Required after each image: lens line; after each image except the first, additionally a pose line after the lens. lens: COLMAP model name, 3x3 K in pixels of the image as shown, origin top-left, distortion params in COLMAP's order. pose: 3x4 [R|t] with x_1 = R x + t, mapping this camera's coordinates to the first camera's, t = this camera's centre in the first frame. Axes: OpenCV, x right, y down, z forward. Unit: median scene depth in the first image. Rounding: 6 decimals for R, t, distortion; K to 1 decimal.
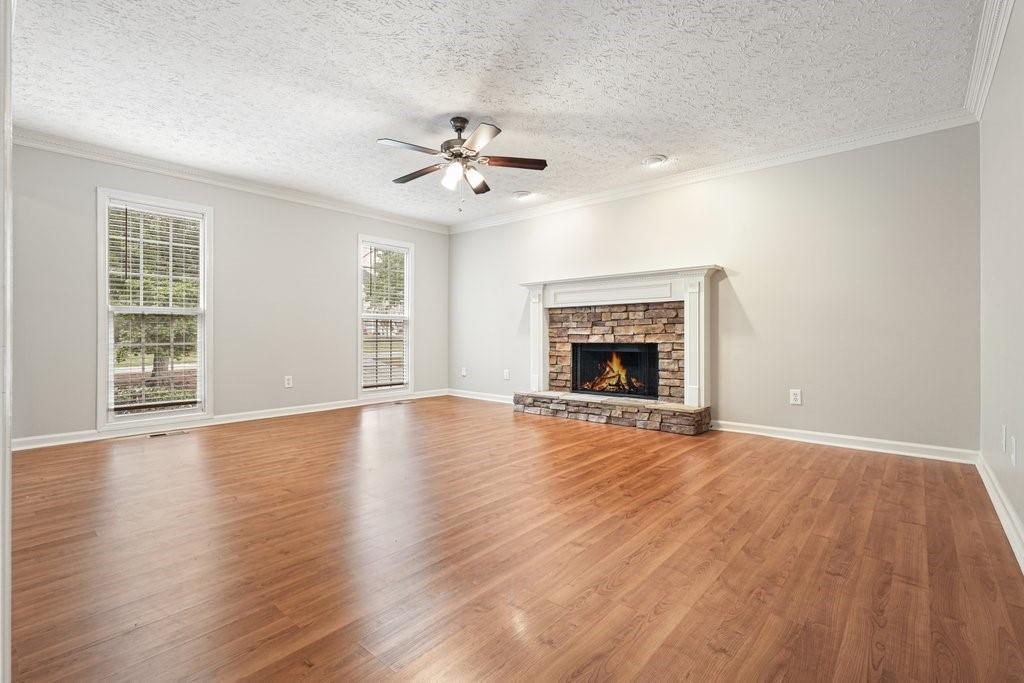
lens RADIAL K [[455.4, 0, 513.9], [0, 455.4, 336.4], [0, 0, 1]] dist [0.000016, -0.000282]
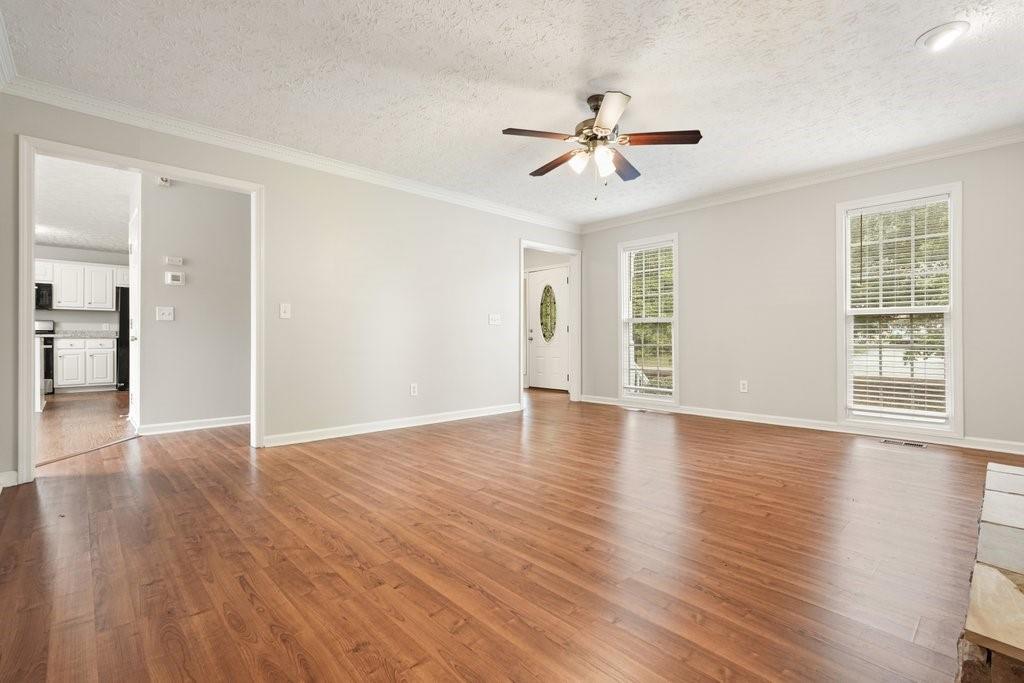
lens RADIAL K [[456.7, 0, 515.3], [0, 456.7, 342.9], [0, 0, 1]] dist [0.001478, 0.000514]
pose [[-0.082753, 0.008047, -0.996538, 1.082135], [0.003463, 0.999964, 0.007787, -0.001824], [0.996564, -0.002806, -0.082778, 1.242361]]
